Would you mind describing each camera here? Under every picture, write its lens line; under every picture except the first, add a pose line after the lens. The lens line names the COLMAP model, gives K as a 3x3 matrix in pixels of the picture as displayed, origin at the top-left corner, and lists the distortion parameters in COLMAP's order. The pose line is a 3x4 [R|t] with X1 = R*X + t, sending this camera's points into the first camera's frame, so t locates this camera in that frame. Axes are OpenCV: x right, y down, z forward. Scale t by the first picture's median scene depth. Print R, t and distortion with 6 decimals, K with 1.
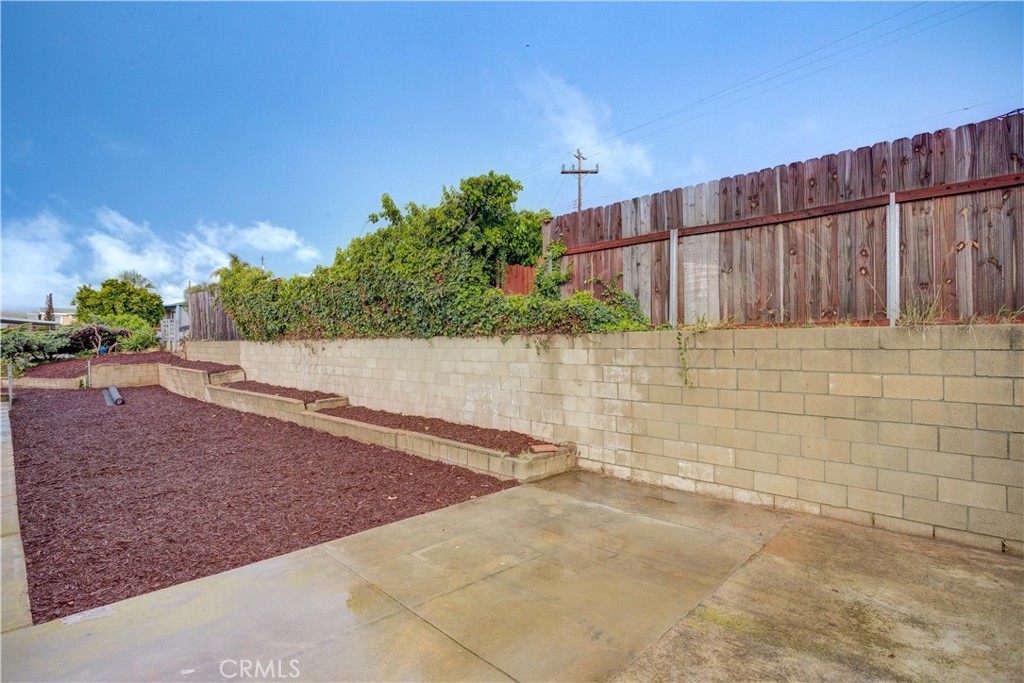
lens RADIAL K [[504.2, 0, 506.8], [0, 504.2, 340.4], [0, 0, 1]] dist [-0.020840, 0.000092]
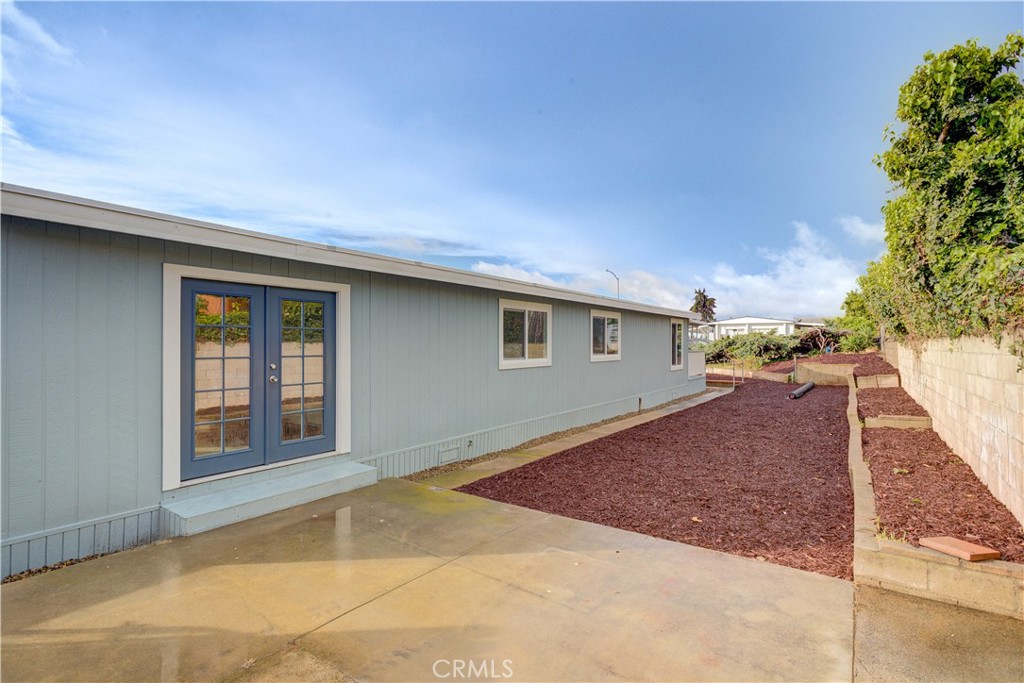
lens RADIAL K [[491.4, 0, 510.1], [0, 491.4, 343.7], [0, 0, 1]] dist [-0.001712, -0.001156]
pose [[0.164823, -0.000577, -0.986323, 0.638219], [0.006456, 0.999979, 0.000494, -0.000551], [0.986302, -0.006449, 0.164823, 0.591492]]
